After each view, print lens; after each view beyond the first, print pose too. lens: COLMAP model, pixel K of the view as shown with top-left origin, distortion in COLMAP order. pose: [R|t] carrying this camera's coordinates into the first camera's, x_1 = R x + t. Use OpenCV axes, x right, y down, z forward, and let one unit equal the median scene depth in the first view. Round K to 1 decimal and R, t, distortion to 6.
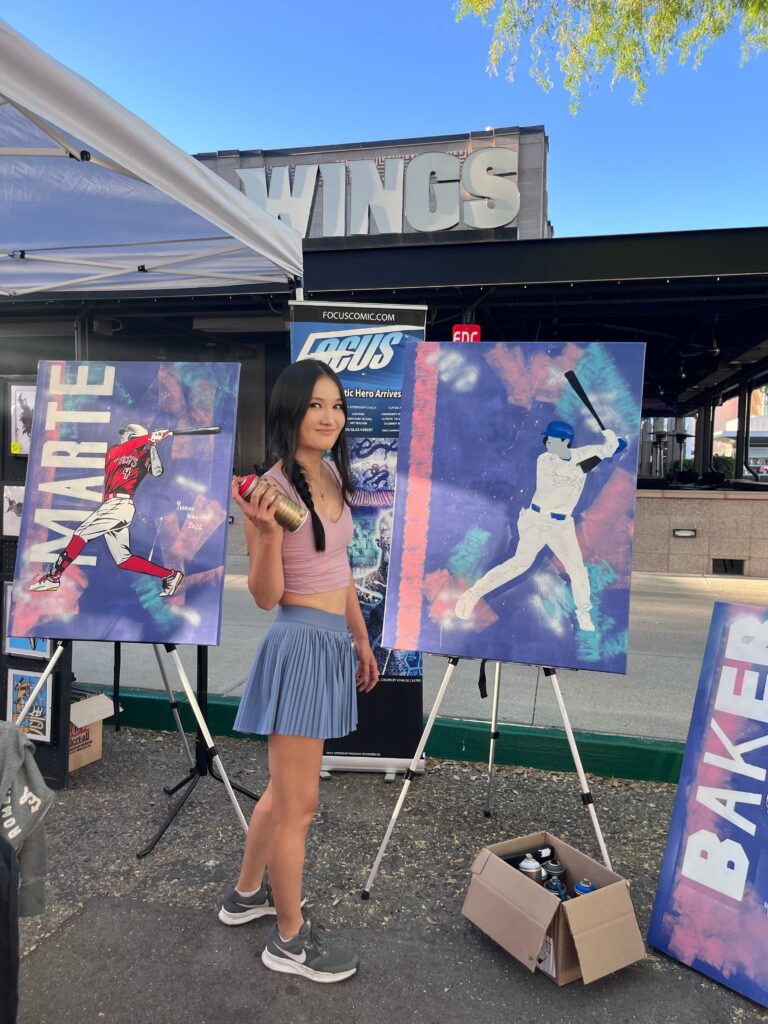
lens RADIAL K [[770.8, 0, 385.7], [0, 770.8, 522.2], [0, 0, 1]] dist [0.027871, -0.015445]
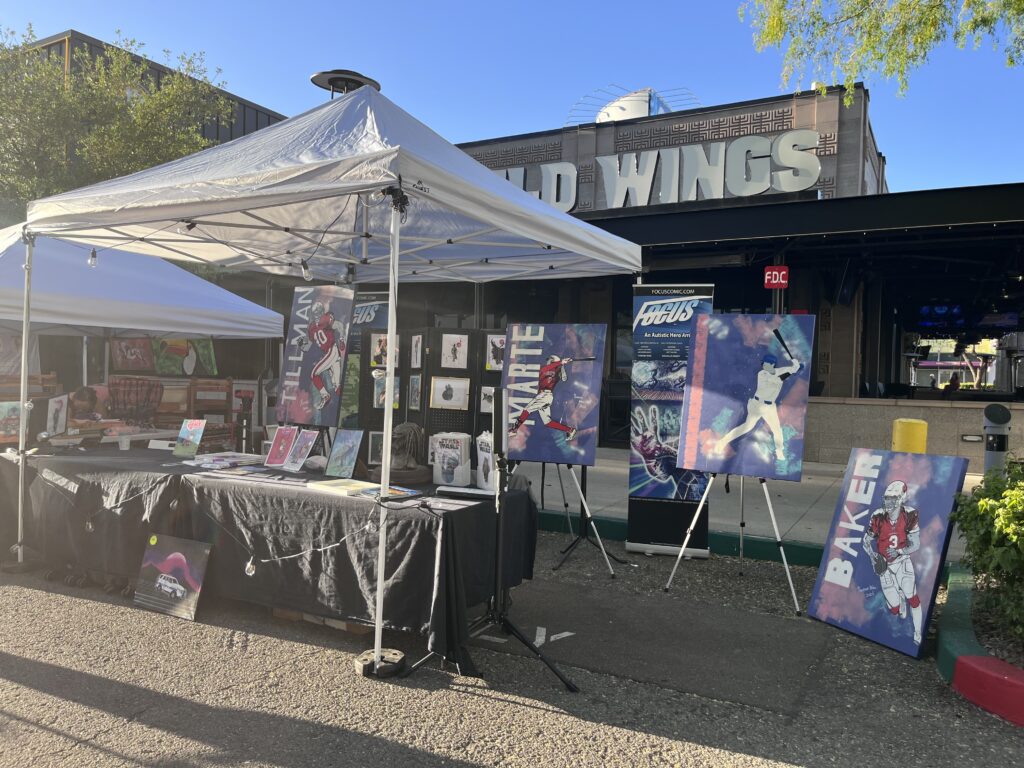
lens RADIAL K [[770.8, 0, 507.0], [0, 770.8, 389.2], [0, 0, 1]] dist [0.027871, -0.015445]
pose [[0.960199, 0.010580, -0.279115, 0.118082], [-0.027391, 0.998033, -0.056399, 0.077575], [0.277969, 0.061799, 0.958600, -0.954068]]
